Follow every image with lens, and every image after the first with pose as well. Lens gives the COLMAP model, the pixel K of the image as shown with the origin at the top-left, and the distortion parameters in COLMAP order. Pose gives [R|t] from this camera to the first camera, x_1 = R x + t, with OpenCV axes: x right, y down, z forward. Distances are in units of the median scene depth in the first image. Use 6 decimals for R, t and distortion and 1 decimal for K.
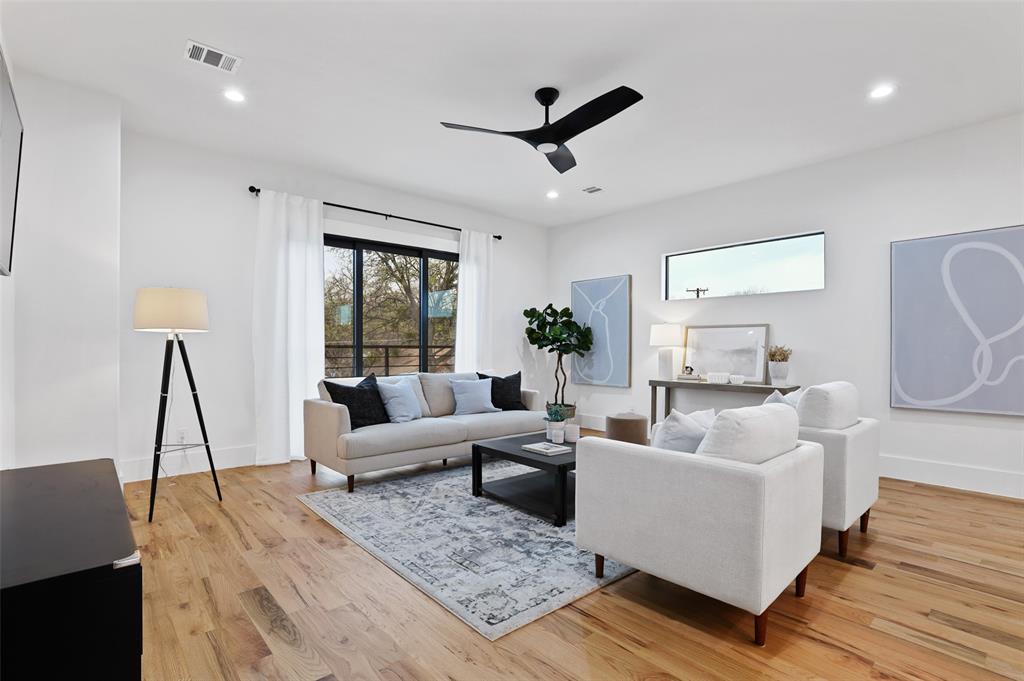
lens RADIAL K [[474.1, 0, 508.8], [0, 474.1, 346.5], [0, 0, 1]] dist [-0.023368, -0.000945]
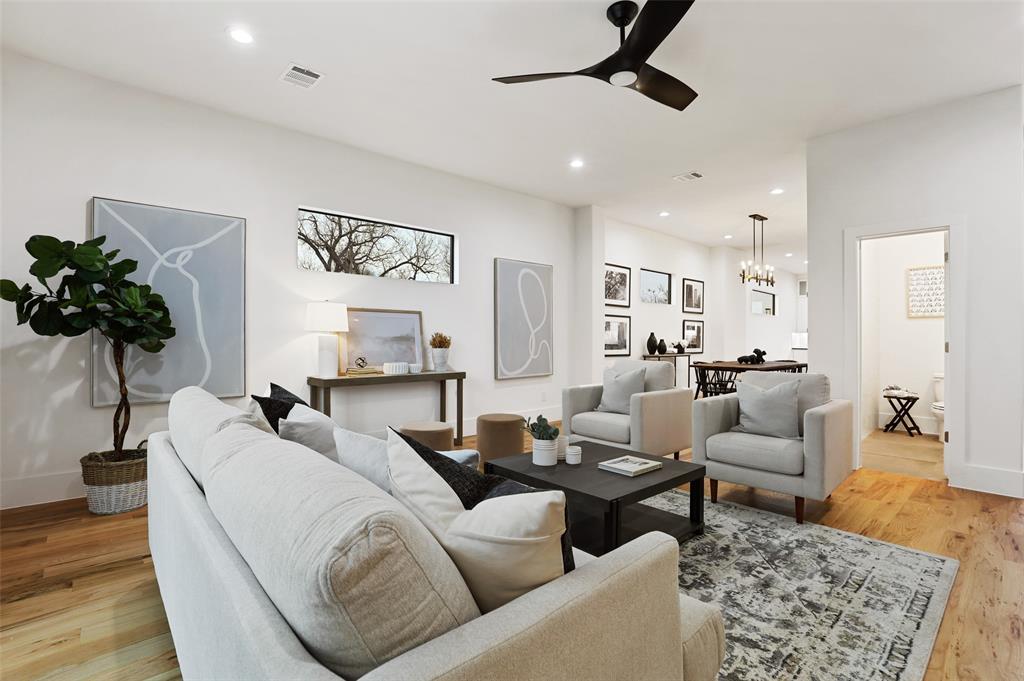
lens RADIAL K [[474.1, 0, 511.5], [0, 474.1, 335.9], [0, 0, 1]] dist [-0.023368, -0.000945]
pose [[0.000775, -0.000060, 1.000000, -0.610534], [-0.007534, 0.999972, 0.000066, 0.003855], [-0.999971, -0.007534, 0.000775, 1.044154]]
